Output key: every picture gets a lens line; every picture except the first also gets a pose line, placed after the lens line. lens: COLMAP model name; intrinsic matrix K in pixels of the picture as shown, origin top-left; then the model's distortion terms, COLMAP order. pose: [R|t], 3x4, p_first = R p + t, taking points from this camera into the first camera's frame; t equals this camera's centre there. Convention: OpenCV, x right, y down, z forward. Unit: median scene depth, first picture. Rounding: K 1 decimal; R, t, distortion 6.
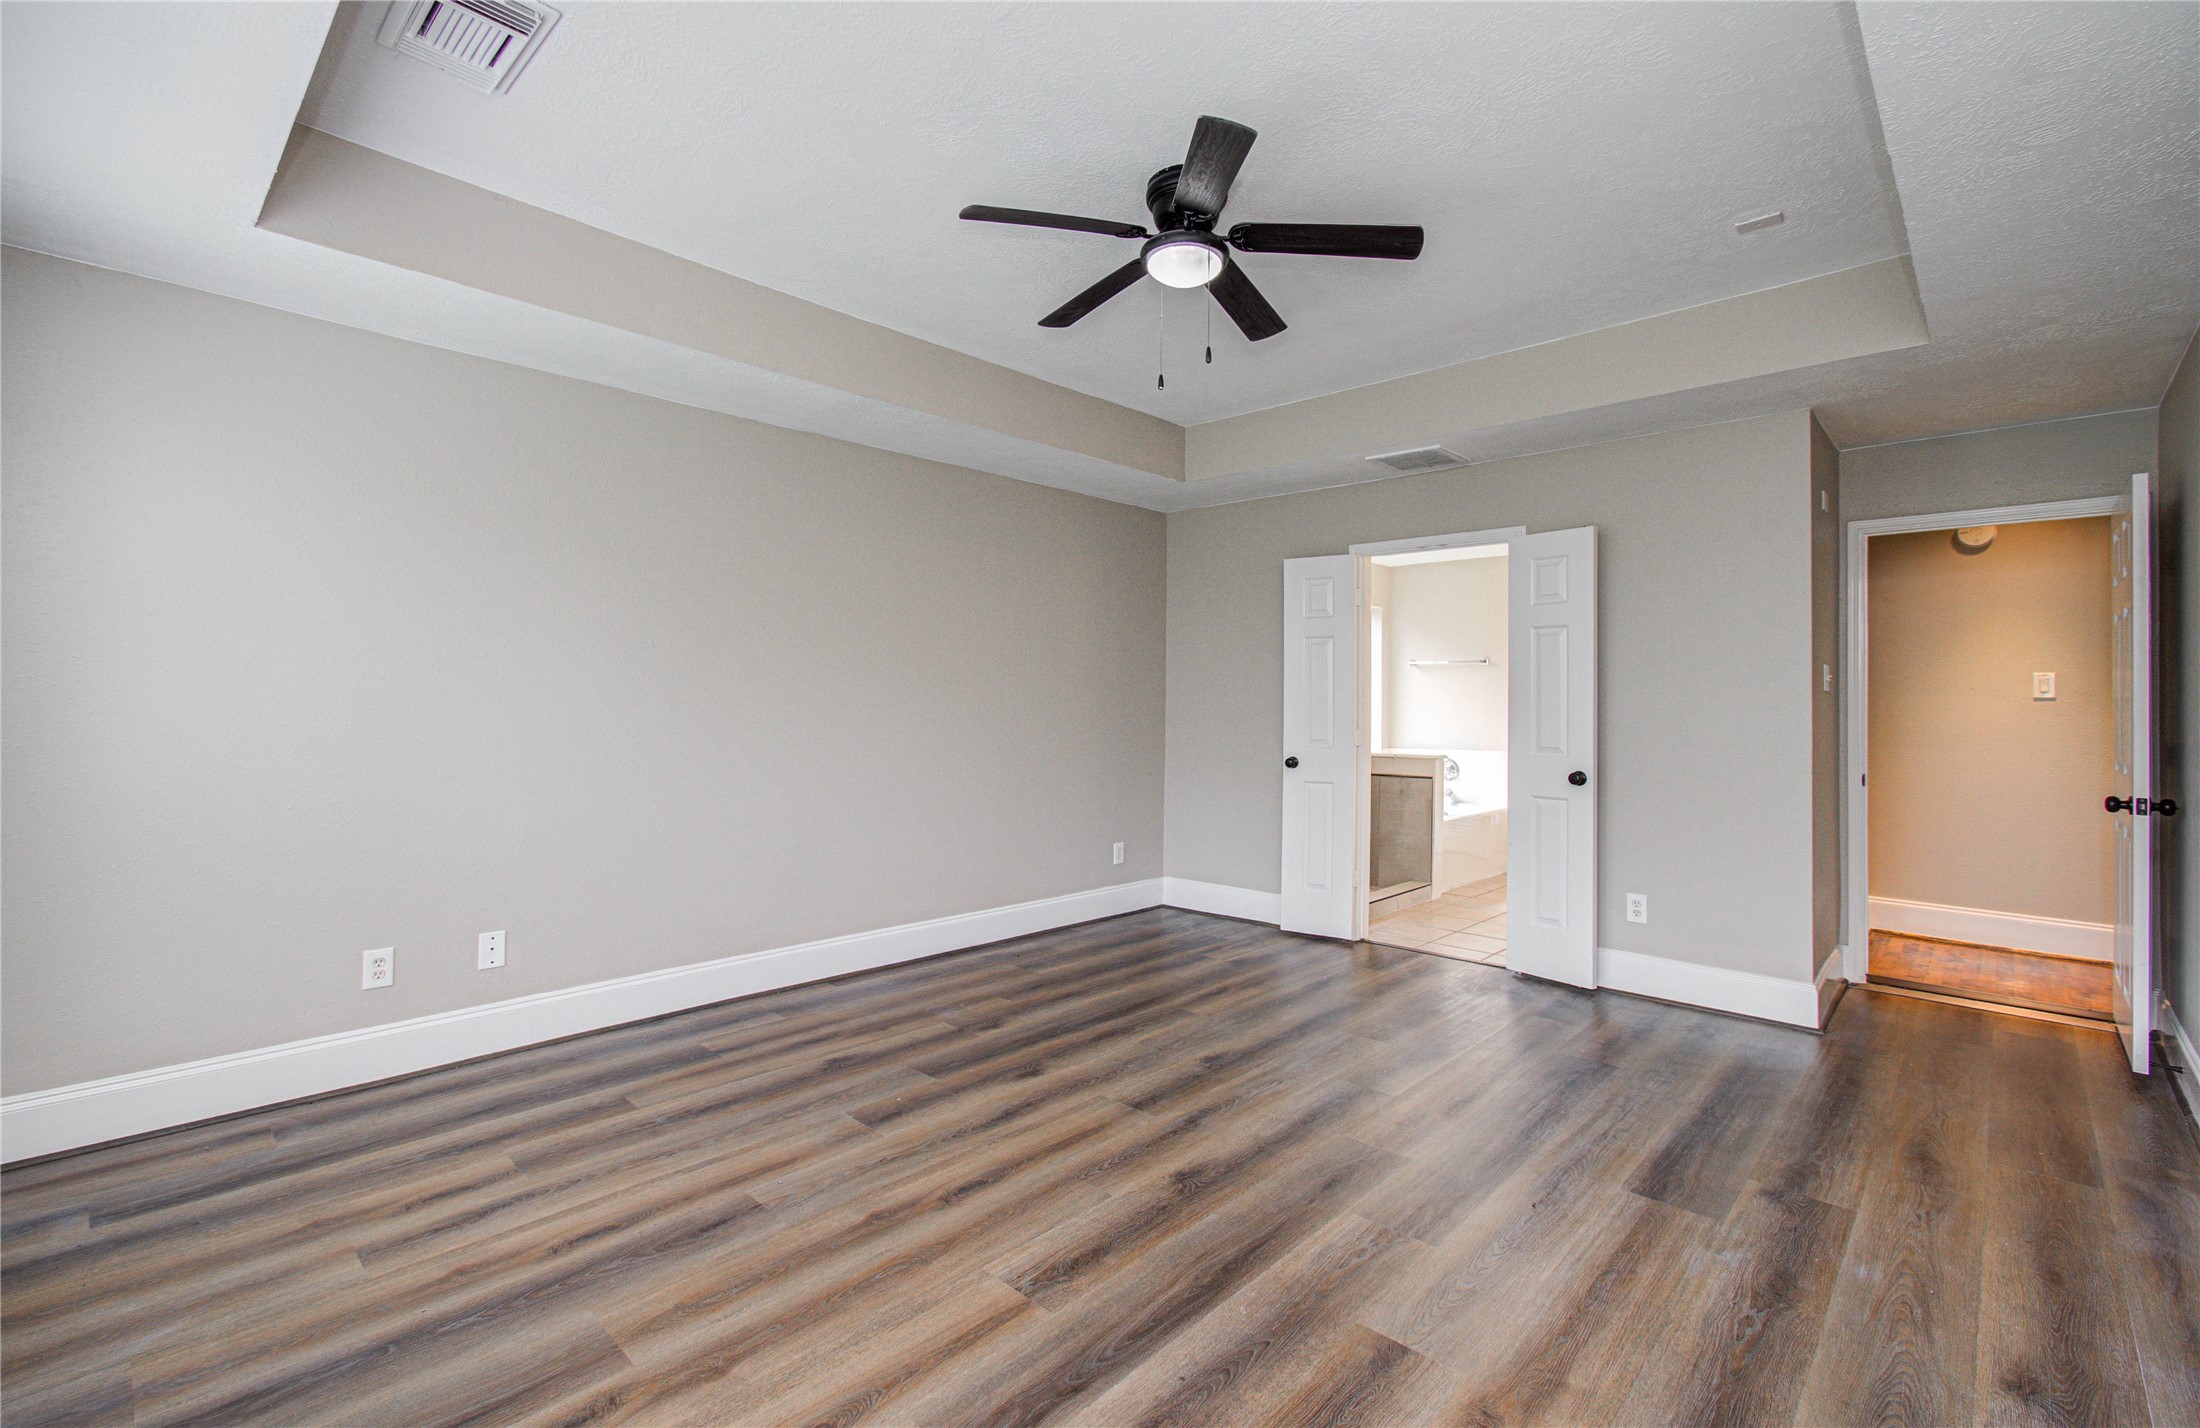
lens RADIAL K [[961.4, 0, 1083.6], [0, 961.4, 692.0], [0, 0, 1]] dist [-0.011433, 0.000153]
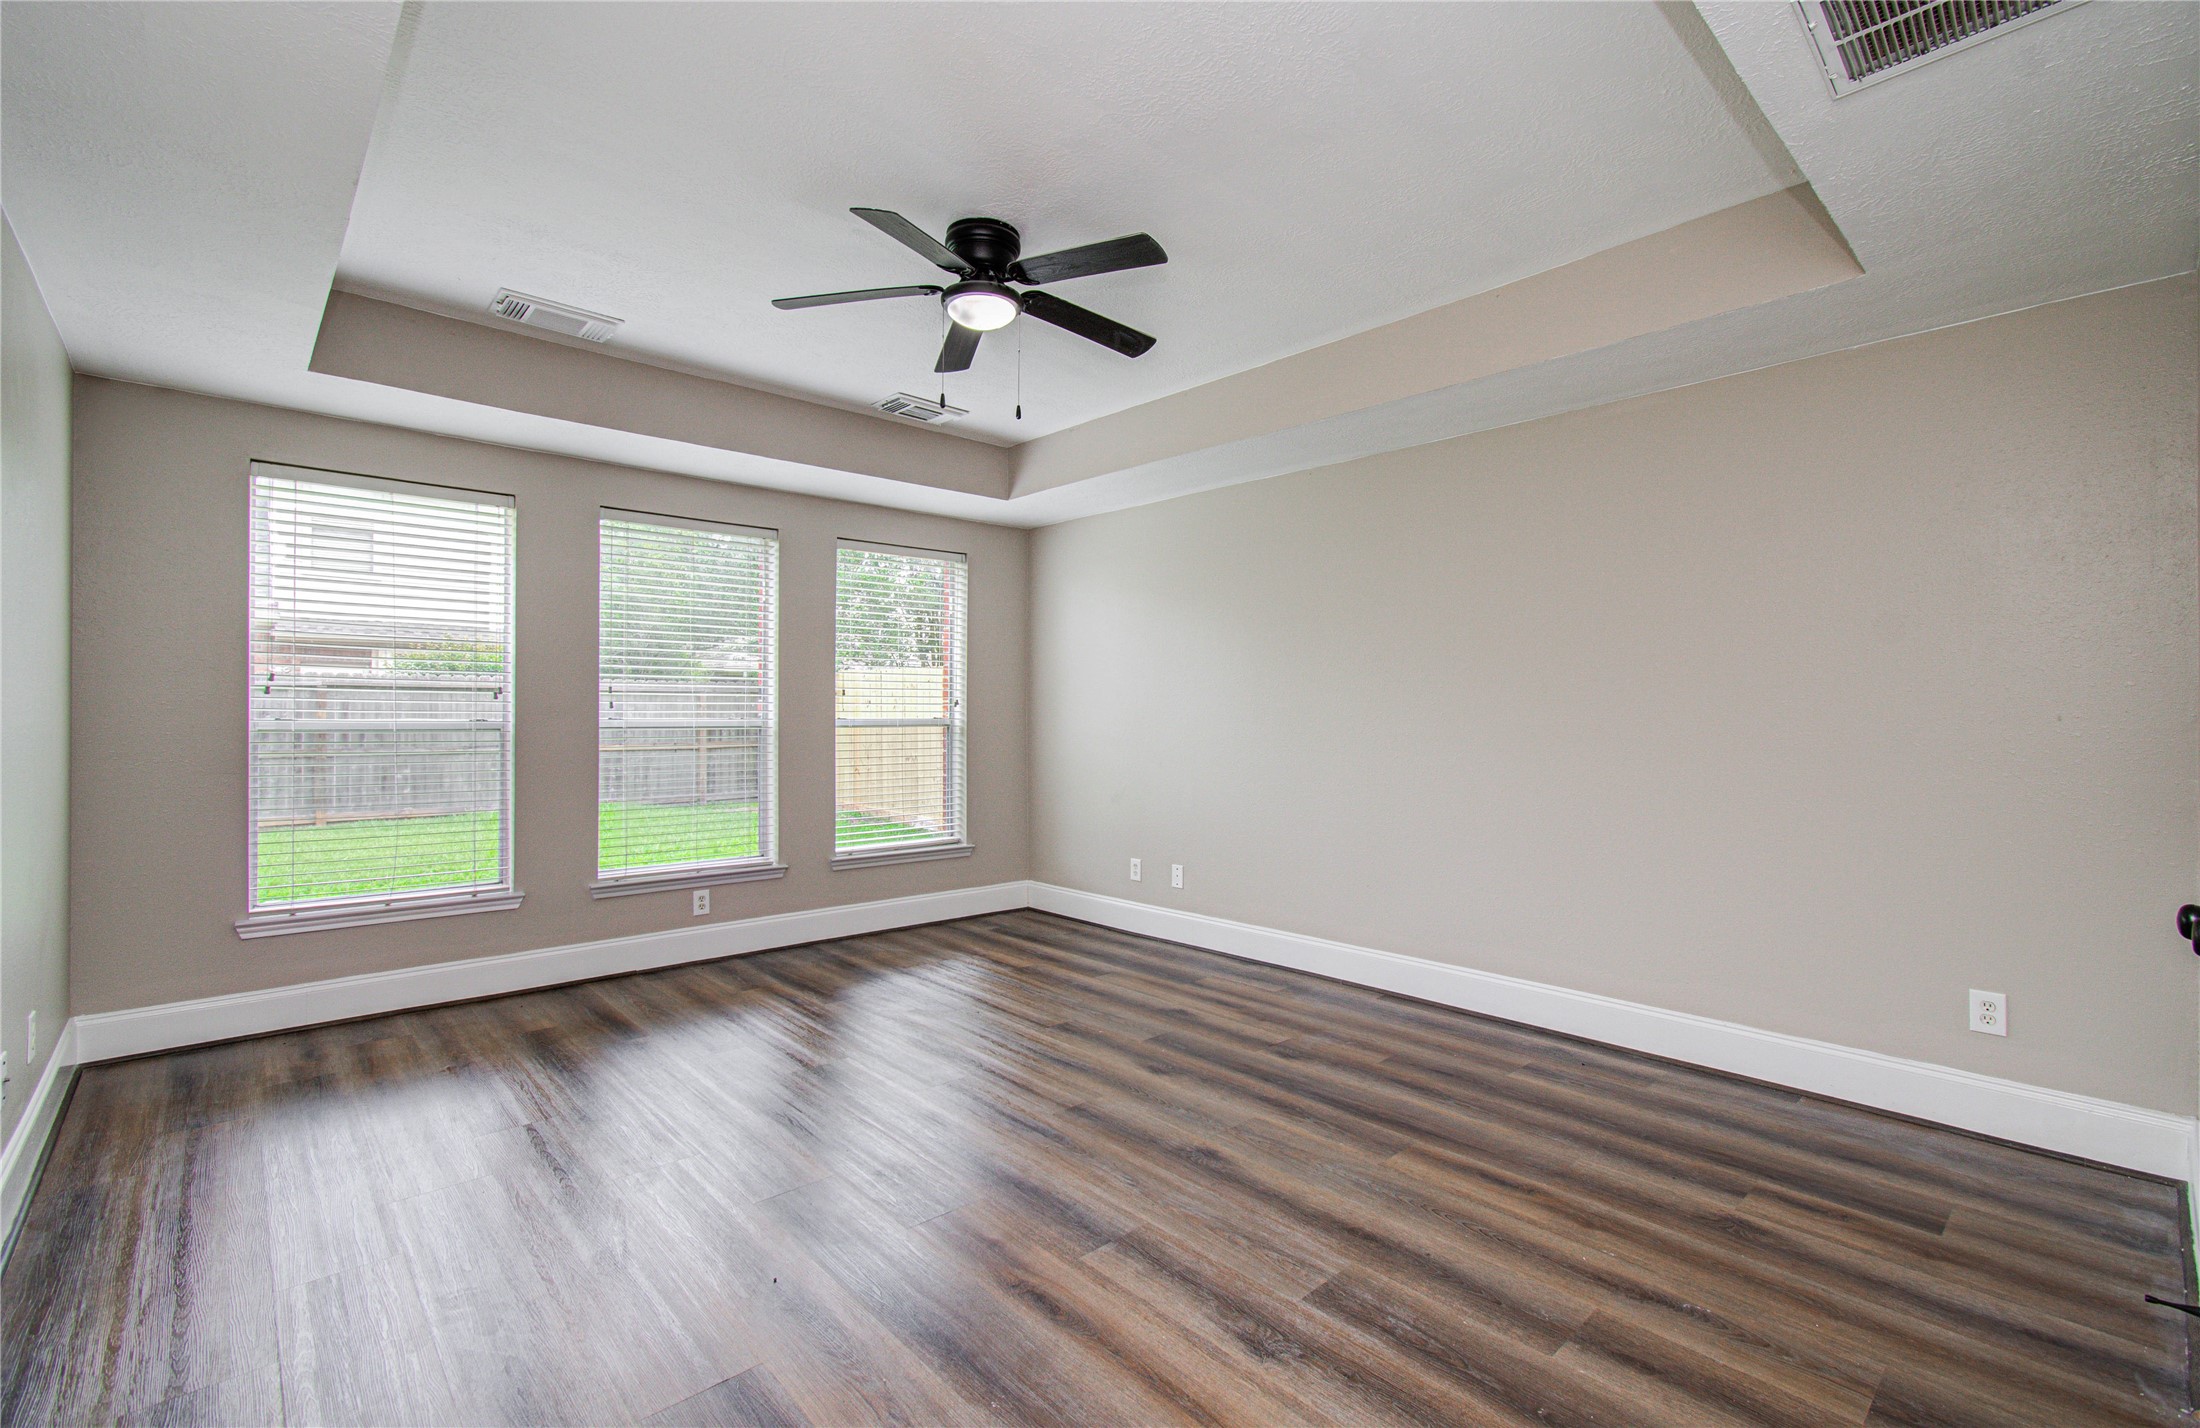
lens RADIAL K [[951.0, 0, 1100.6], [0, 951.0, 722.8], [0, 0, 1]] dist [-0.006246, 0.000294]
pose [[-0.054666, -0.001265, -0.998504, 0.937882], [0.012800, 0.999916, -0.001968, 0.019585], [0.998423, -0.012888, -0.054646, 0.956284]]
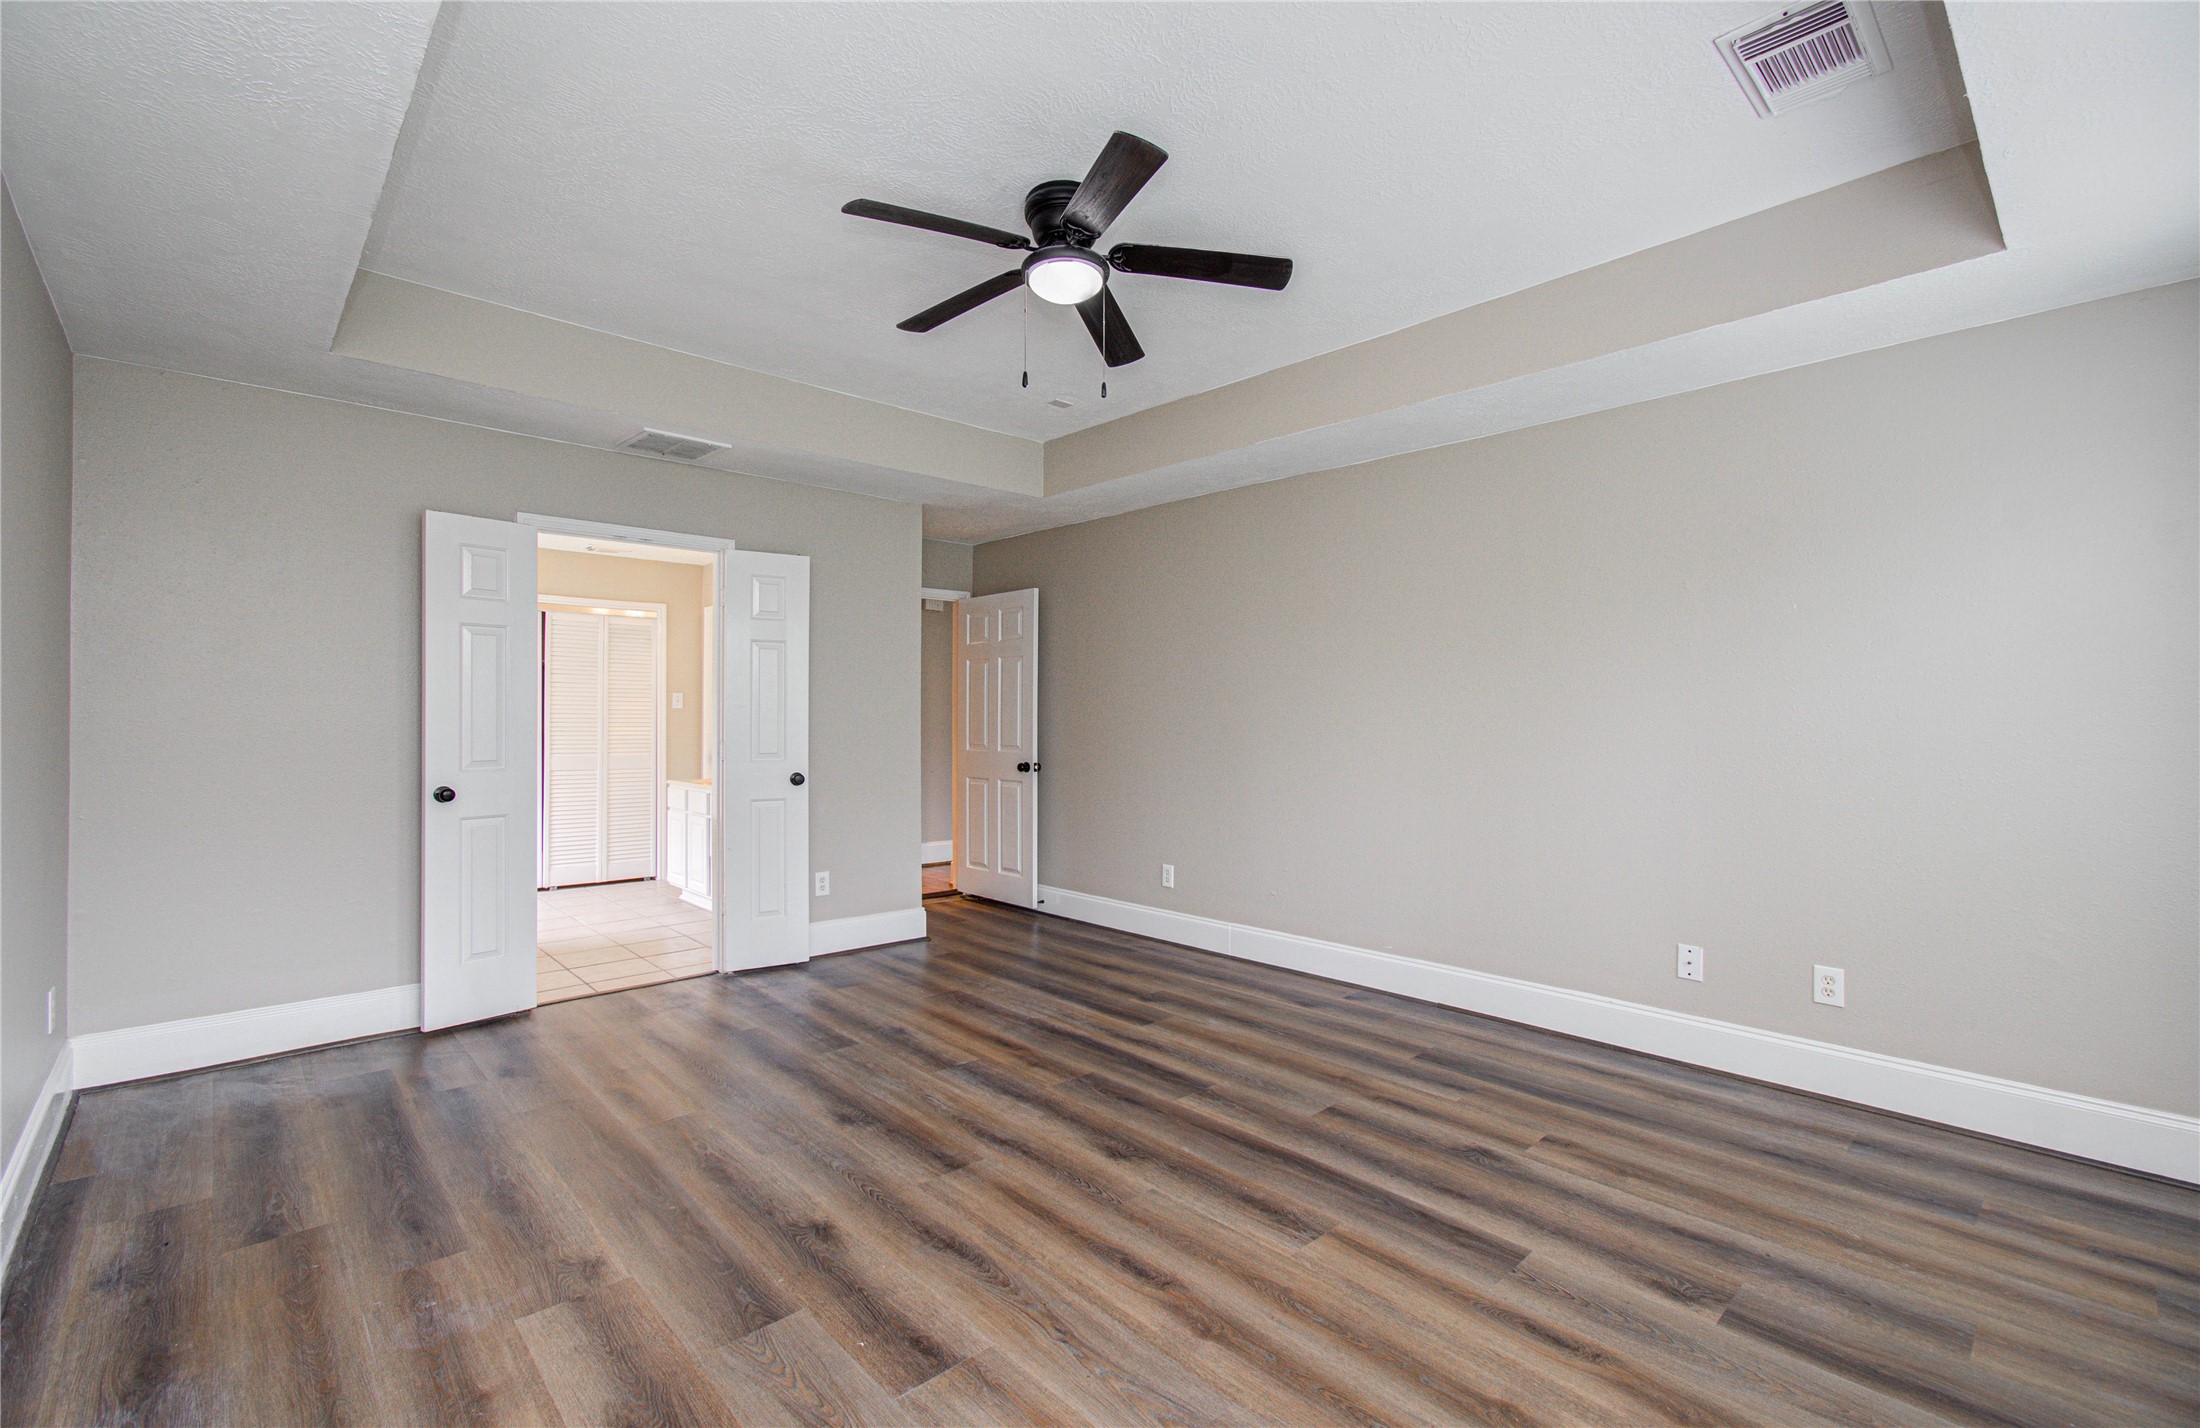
lens RADIAL K [[951.0, 0, 1100.6], [0, 951.0, 722.8], [0, 0, 1]] dist [-0.006246, 0.000294]
pose [[0.044389, -0.012706, 0.998934, -0.719107], [-0.016453, 0.999774, 0.013447, 0.003377], [-0.998879, -0.017033, 0.044170, 0.733055]]
